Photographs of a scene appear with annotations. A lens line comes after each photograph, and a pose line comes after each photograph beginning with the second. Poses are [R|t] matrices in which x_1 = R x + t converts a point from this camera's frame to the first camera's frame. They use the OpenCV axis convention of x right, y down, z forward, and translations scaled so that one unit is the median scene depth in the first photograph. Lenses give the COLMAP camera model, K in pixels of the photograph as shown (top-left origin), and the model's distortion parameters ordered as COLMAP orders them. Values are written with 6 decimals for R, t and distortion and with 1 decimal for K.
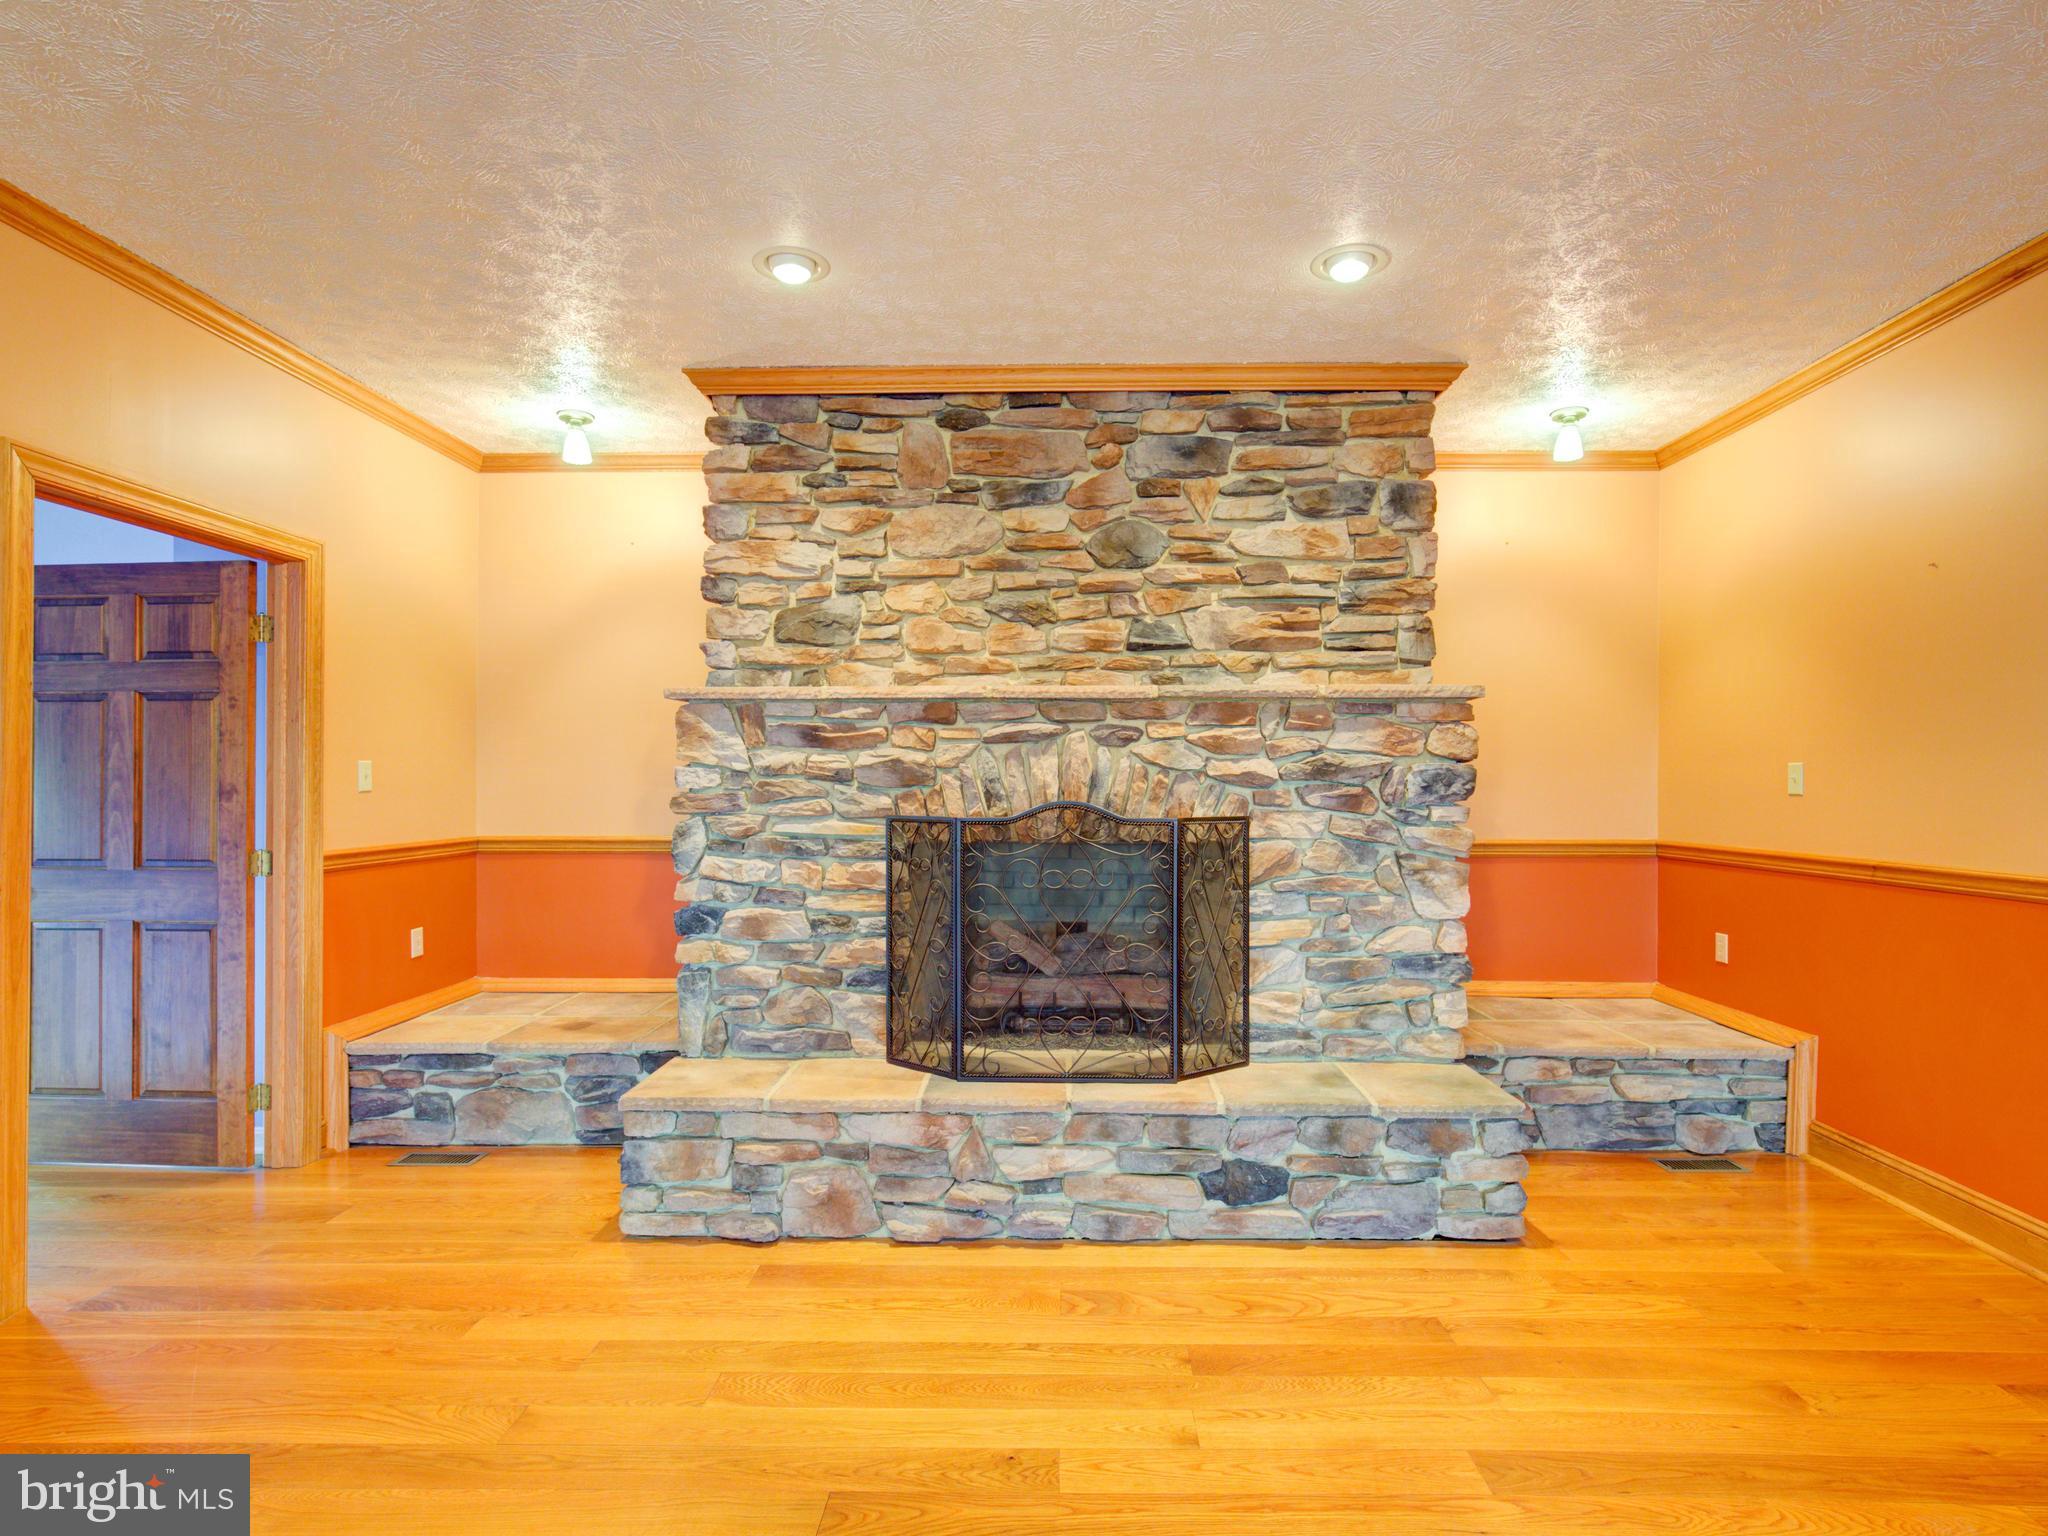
lens RADIAL K [[1049.2, 0, 1028.9], [0, 1049.2, 774.1], [0, 0, 1]] dist [-0.005907, 0.002181]
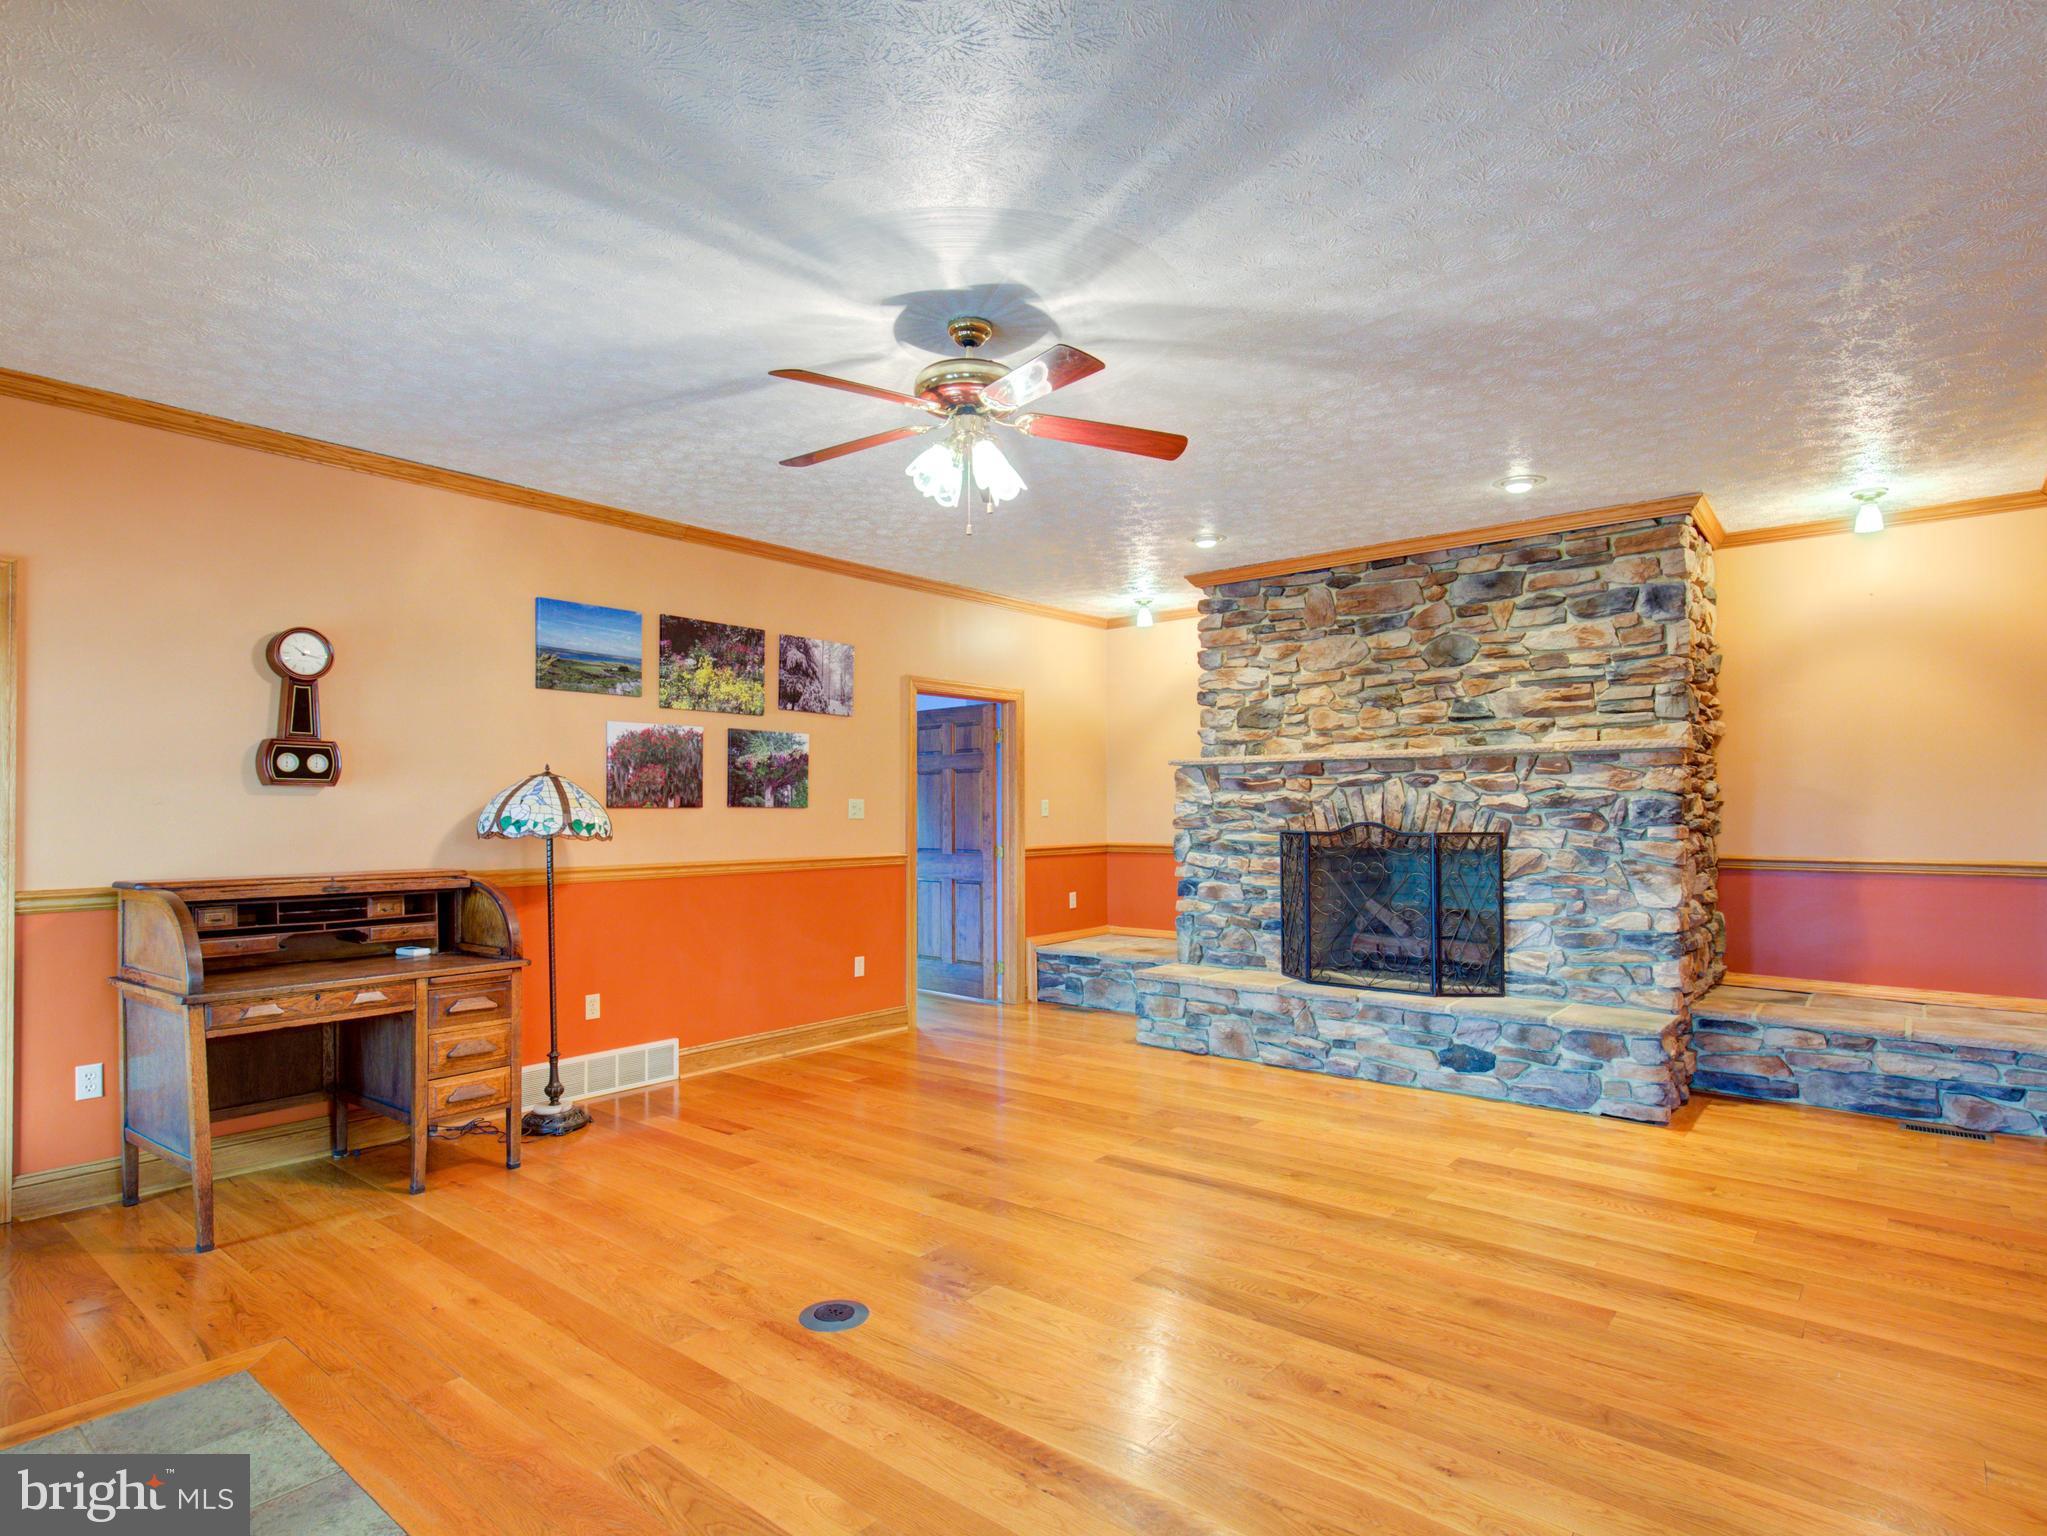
lens RADIAL K [[1048.7, 0, 1028.3], [0, 1048.7, 774.1], [0, 0, 1]] dist [-0.005907, 0.002181]
pose [[0.791673, -0.025500, -0.610413, 0.560904], [0.010201, 0.999541, -0.028525, -0.007214], [0.610860, 0.016356, 0.791570, -0.582430]]
